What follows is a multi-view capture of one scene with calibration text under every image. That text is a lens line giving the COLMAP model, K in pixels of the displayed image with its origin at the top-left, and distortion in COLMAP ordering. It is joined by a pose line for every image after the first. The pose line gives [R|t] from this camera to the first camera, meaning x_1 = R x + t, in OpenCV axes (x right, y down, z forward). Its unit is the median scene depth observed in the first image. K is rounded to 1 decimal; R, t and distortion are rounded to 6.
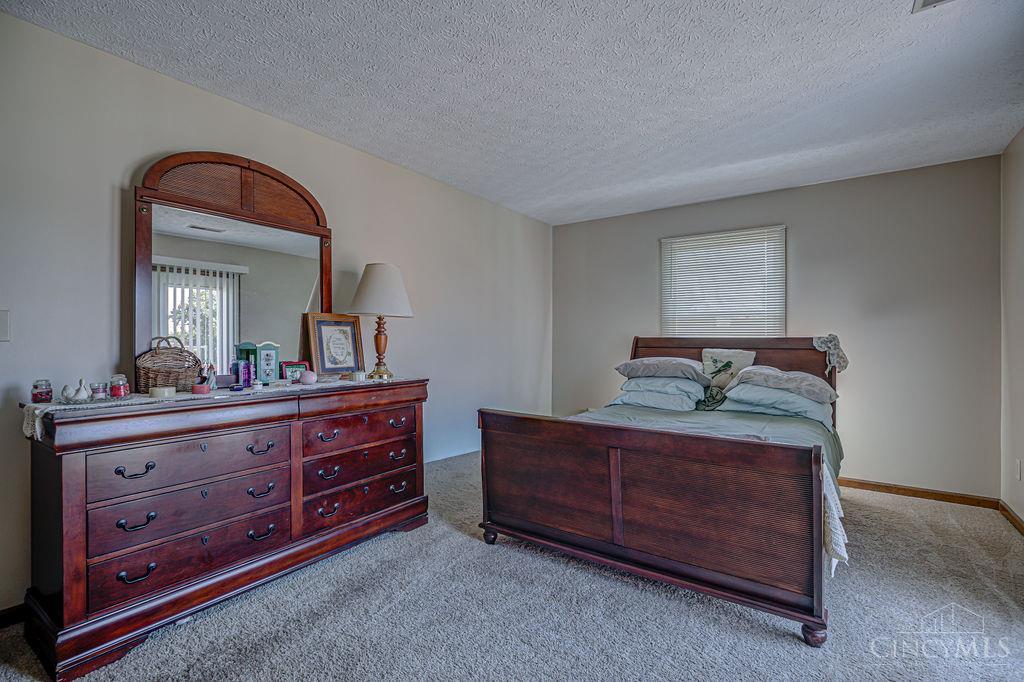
lens RADIAL K [[478.3, 0, 511.9], [0, 478.3, 339.1], [0, 0, 1]] dist [0.007487, -0.000769]
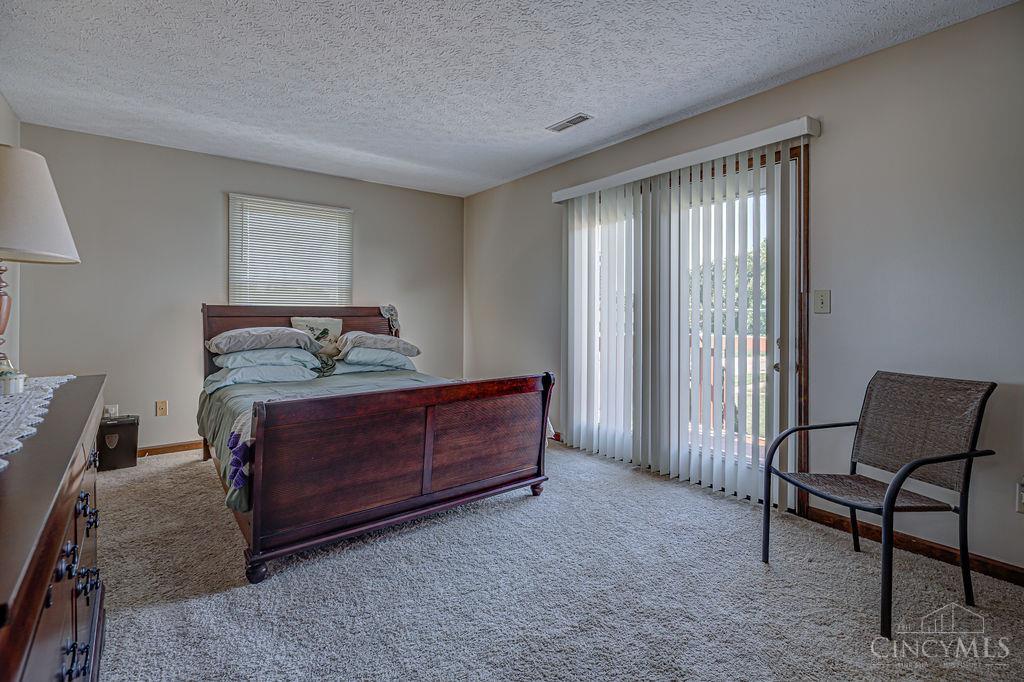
lens RADIAL K [[478.3, 0, 528.2], [0, 478.3, 313.2], [0, 0, 1]] dist [0.007487, -0.000769]
pose [[0.276339, -0.005312, 0.961046, -0.471652], [-0.004712, 0.999965, 0.006882, 0.002763], [-0.961049, -0.006430, 0.276304, 0.289752]]
